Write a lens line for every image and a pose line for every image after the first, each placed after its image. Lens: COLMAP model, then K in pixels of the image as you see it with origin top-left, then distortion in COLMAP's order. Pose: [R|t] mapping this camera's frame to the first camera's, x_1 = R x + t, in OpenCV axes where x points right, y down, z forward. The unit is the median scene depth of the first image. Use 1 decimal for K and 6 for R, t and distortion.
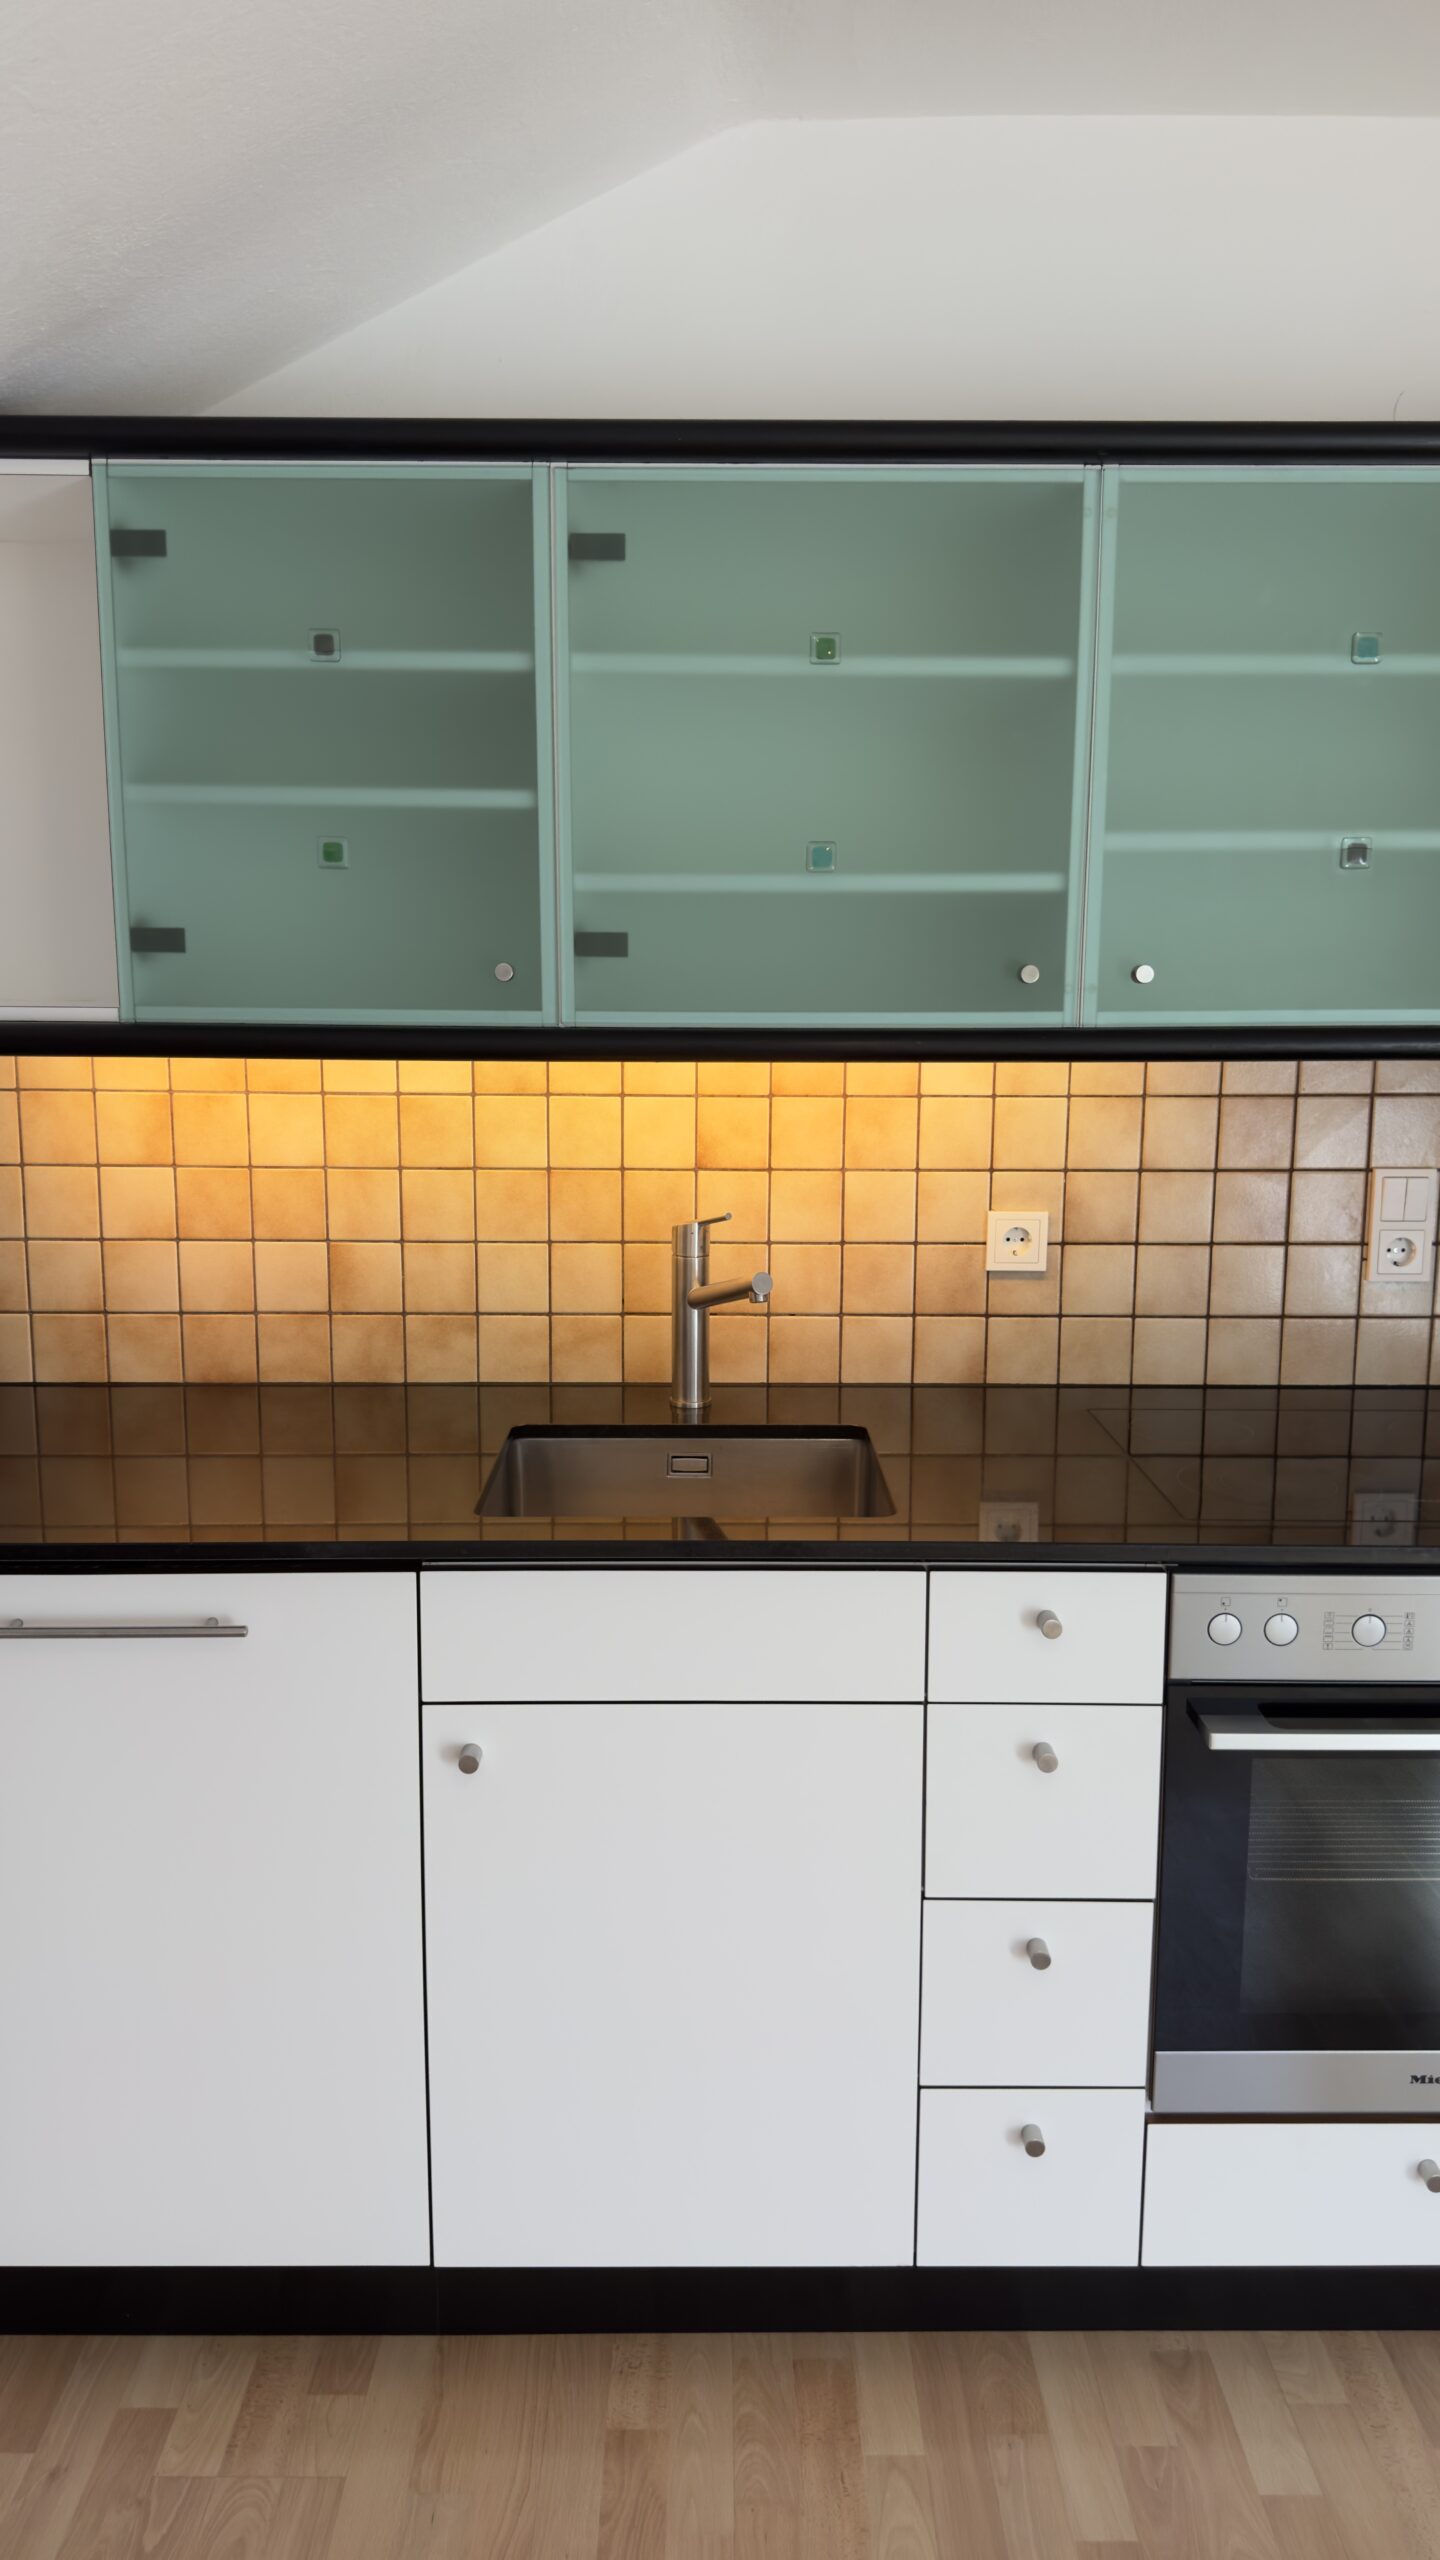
lens RADIAL K [[1802.2, 0, 718.9], [0, 1802.2, 1293.6], [0, 0, 1]] dist [0.044715, -0.020549]
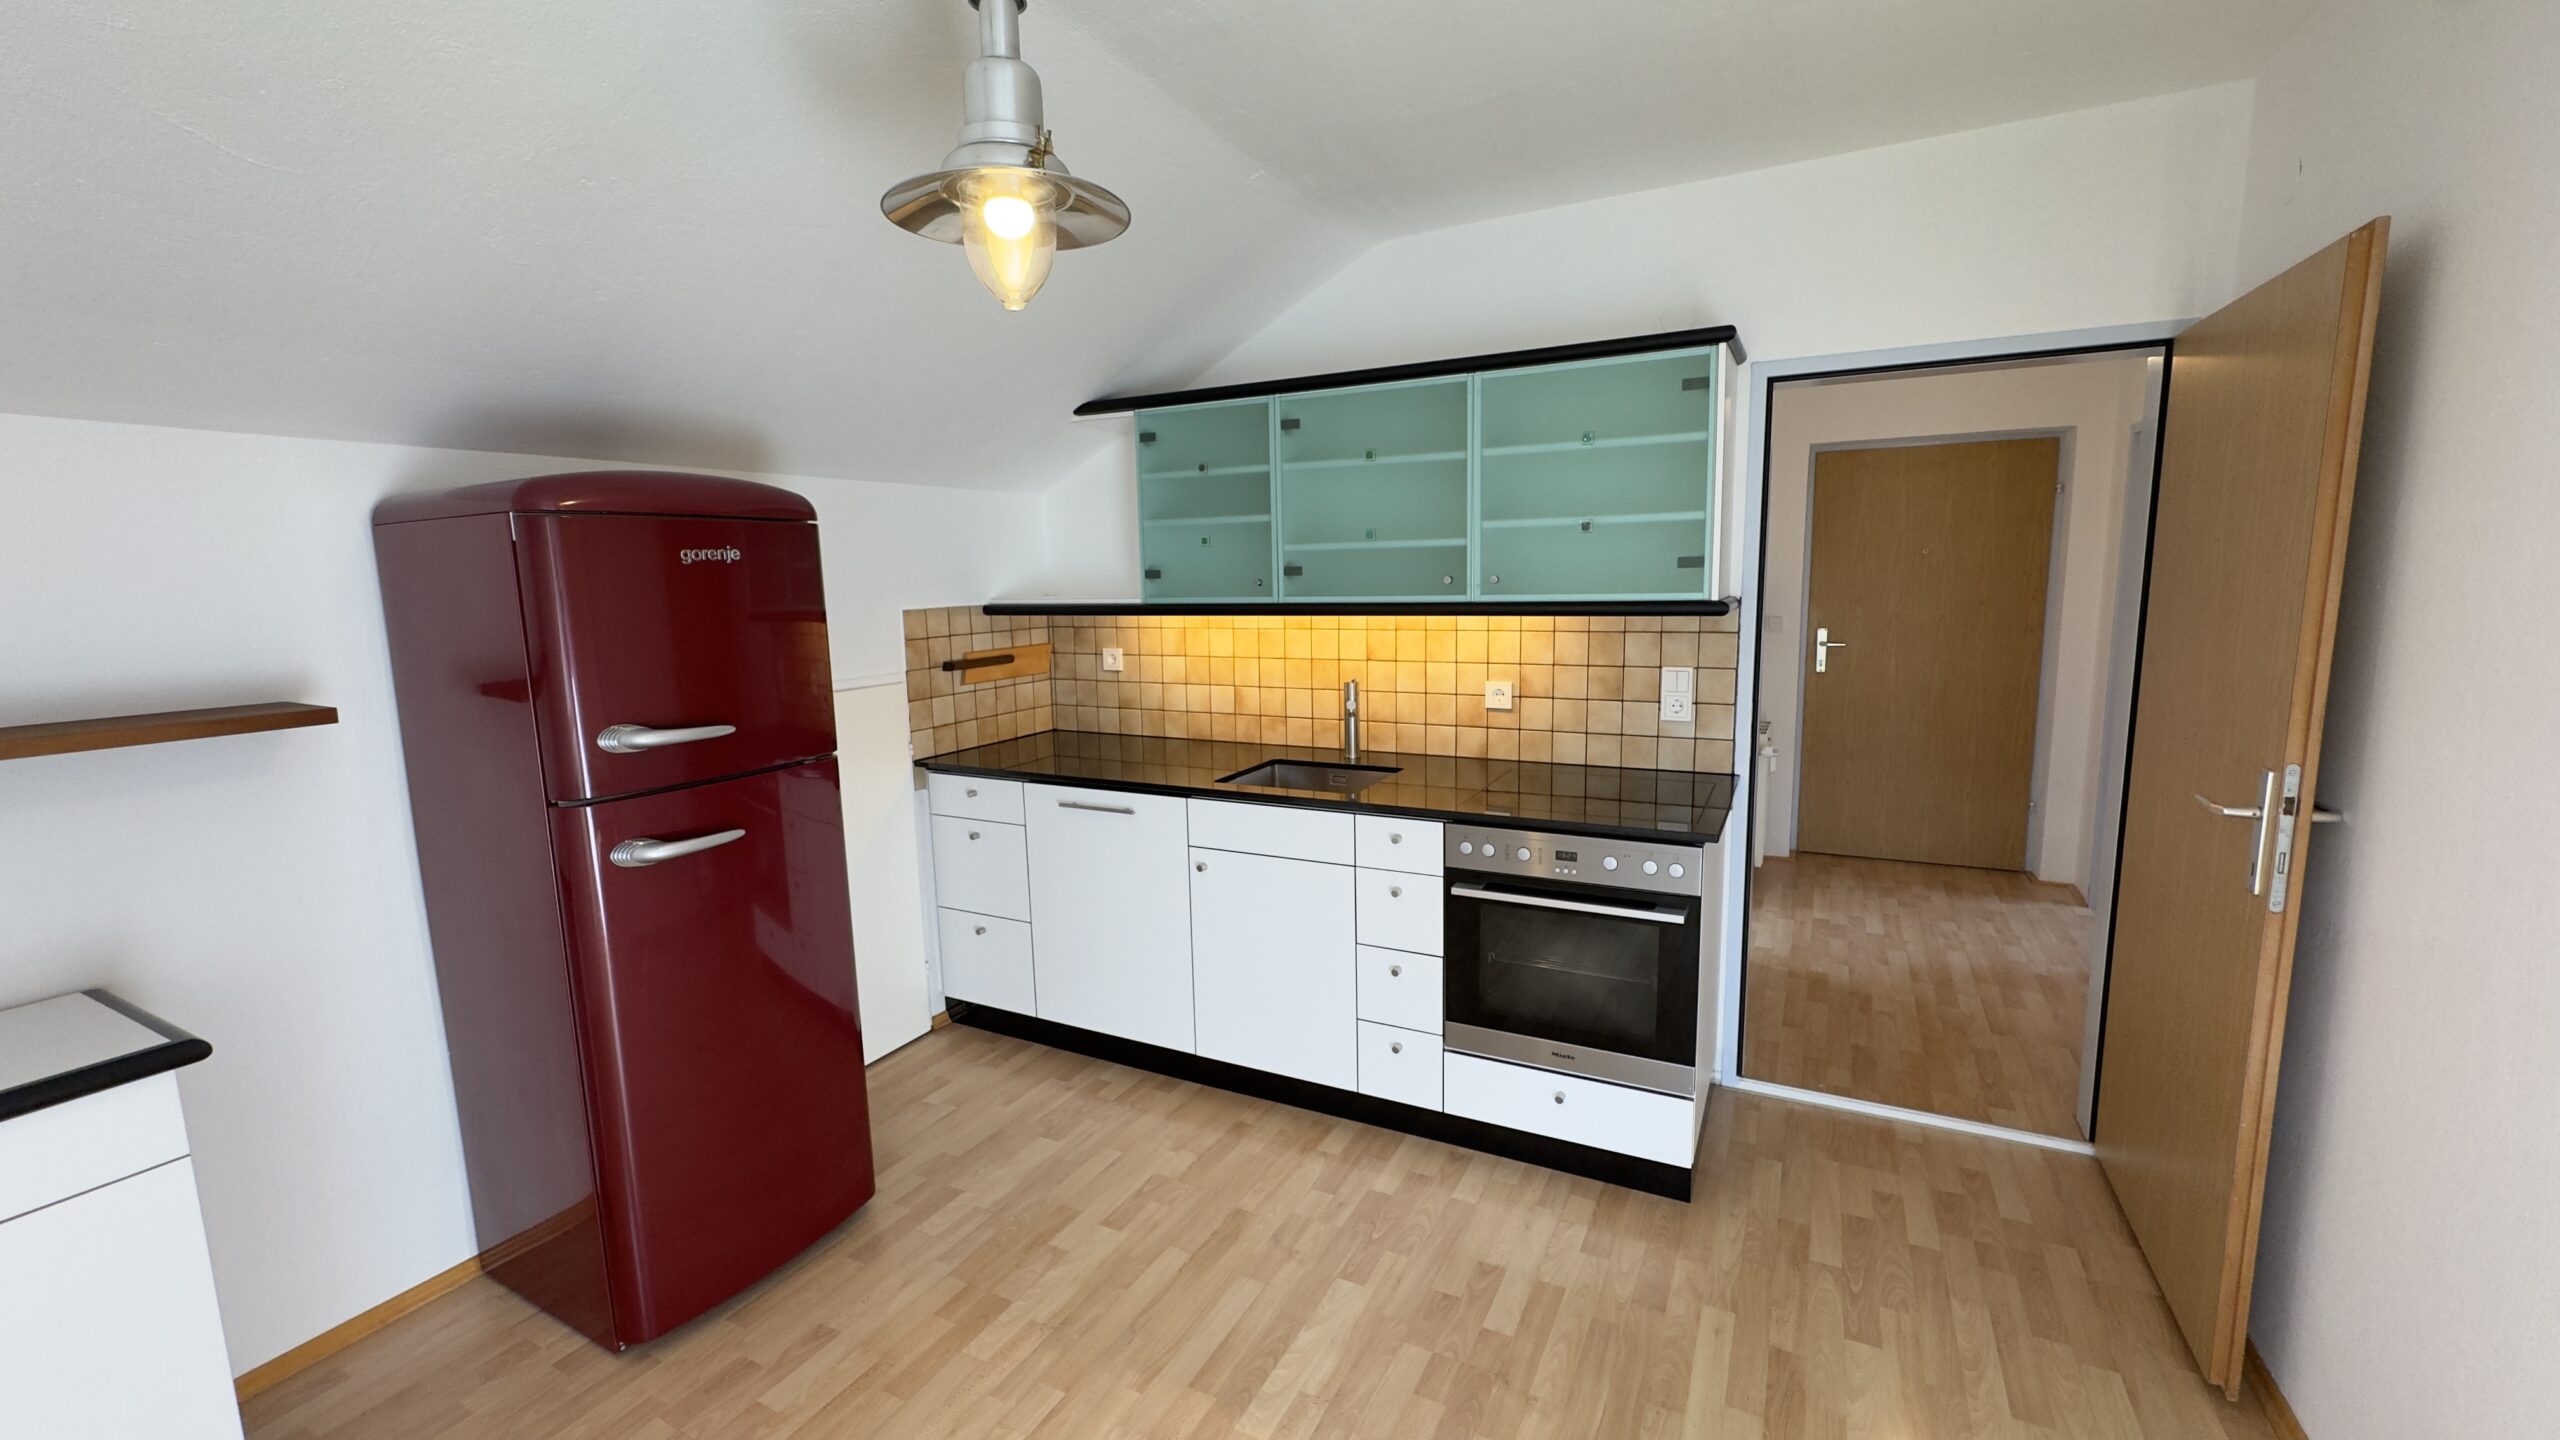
lens RADIAL K [[1027.4, 0, 1279.5], [0, 1027.4, 719.3], [0, 0, 1]] dist [-0.000117, 0.000042]
pose [[0.884764, 0.044182, -0.463940, 0.540055], [-0.057425, 0.998245, -0.014449, 0.036764], [0.462487, 0.039426, 0.885749, -0.274610]]
